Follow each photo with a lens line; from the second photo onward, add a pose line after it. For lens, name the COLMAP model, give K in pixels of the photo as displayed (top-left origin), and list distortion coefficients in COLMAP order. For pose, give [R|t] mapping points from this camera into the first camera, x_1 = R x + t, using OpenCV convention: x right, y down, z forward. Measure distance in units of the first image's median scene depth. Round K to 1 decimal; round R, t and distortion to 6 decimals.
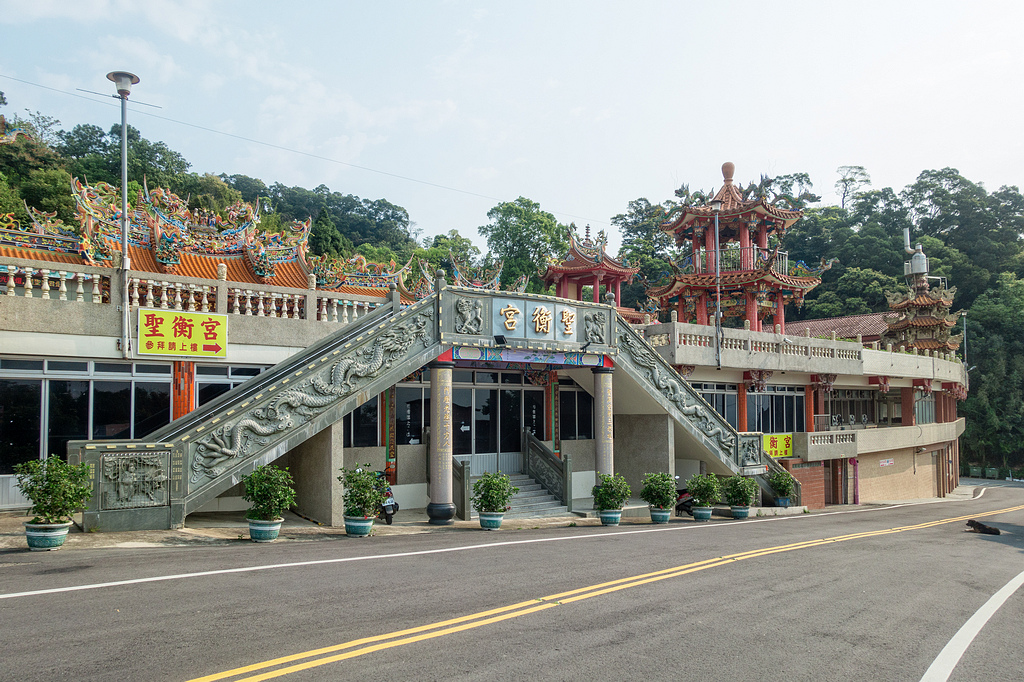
lens RADIAL K [[868.2, 0, 512.0], [0, 868.2, 341.0], [0, 0, 1]] dist [-0.051949, -0.002813]
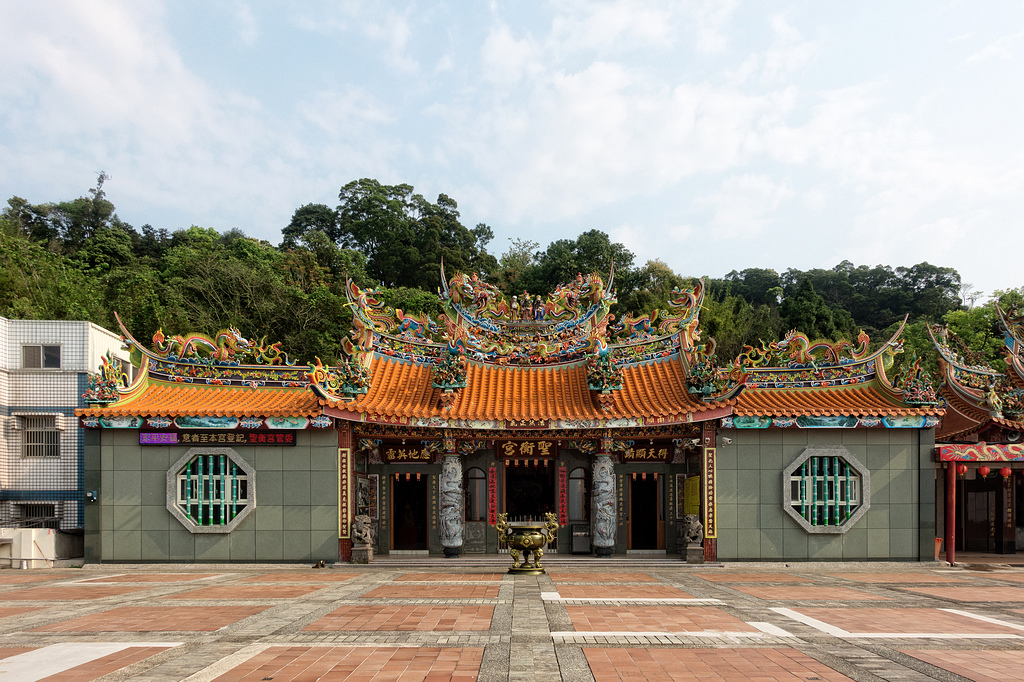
lens RADIAL K [[868.2, 0, 512.0], [0, 868.2, 341.0], [0, 0, 1]] dist [-0.051949, -0.002813]
pose [[0.794466, -0.142304, -0.590401, 0.004308], [0.069743, 0.987106, -0.144072, -0.027499], [0.603291, 0.073284, 0.794147, 0.464154]]
